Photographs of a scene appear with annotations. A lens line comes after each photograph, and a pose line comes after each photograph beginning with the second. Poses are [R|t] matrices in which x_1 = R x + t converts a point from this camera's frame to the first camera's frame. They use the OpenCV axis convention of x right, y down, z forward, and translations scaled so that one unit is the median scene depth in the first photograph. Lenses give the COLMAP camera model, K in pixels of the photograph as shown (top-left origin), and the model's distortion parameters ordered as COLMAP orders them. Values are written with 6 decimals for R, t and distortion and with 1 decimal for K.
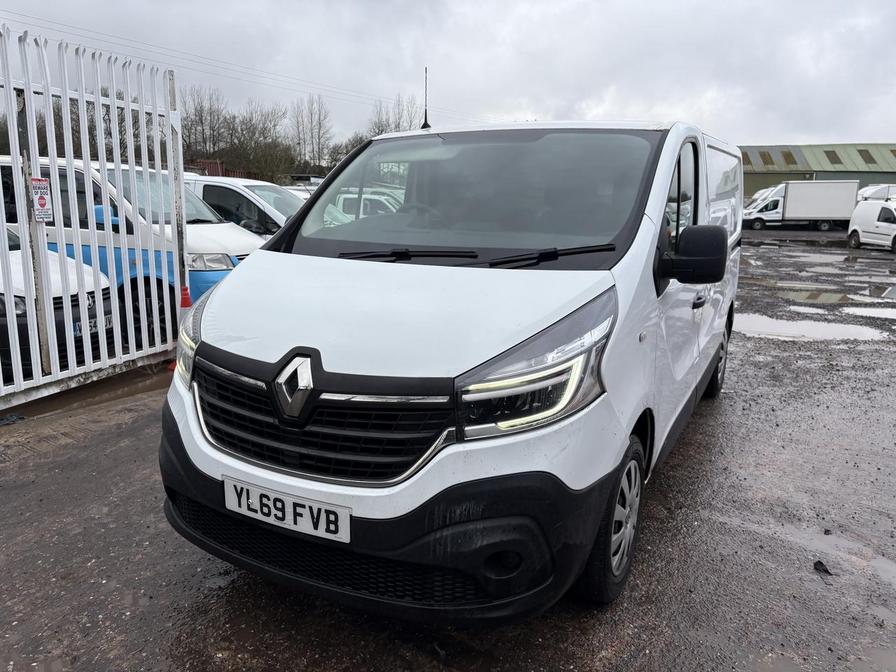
lens RADIAL K [[687.1, 0, 447.2], [0, 687.1, 339.3], [0, 0, 1]] dist [0.005407, -0.003112]
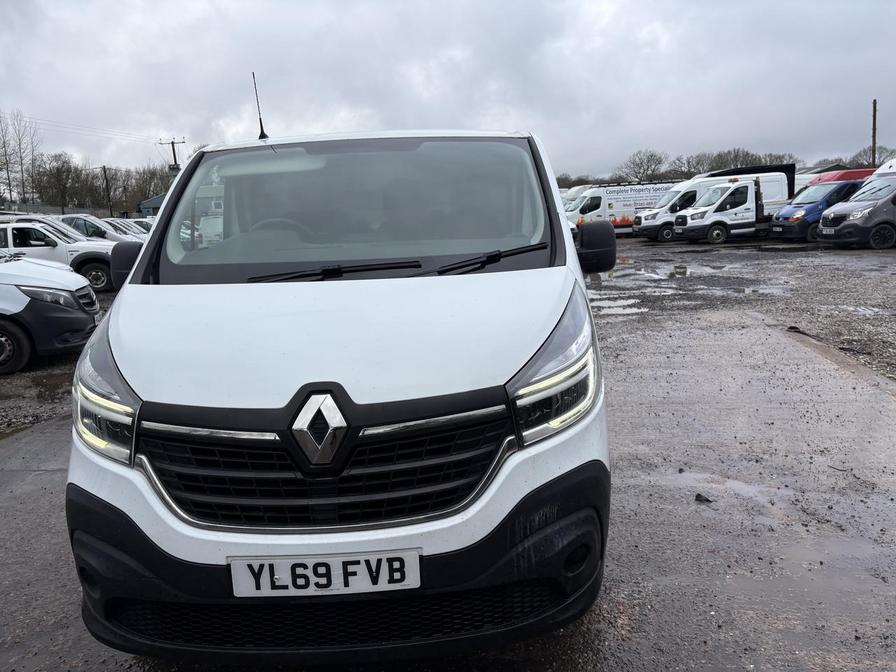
lens RADIAL K [[687.1, 0, 446.7], [0, 687.1, 331.6], [0, 0, 1]] dist [0.005407, -0.003112]
pose [[0.878738, -0.131624, 0.458797, -0.454468], [0.146772, 0.989167, 0.002668, -0.030775], [-0.454178, 0.064994, 0.888537, 0.151287]]
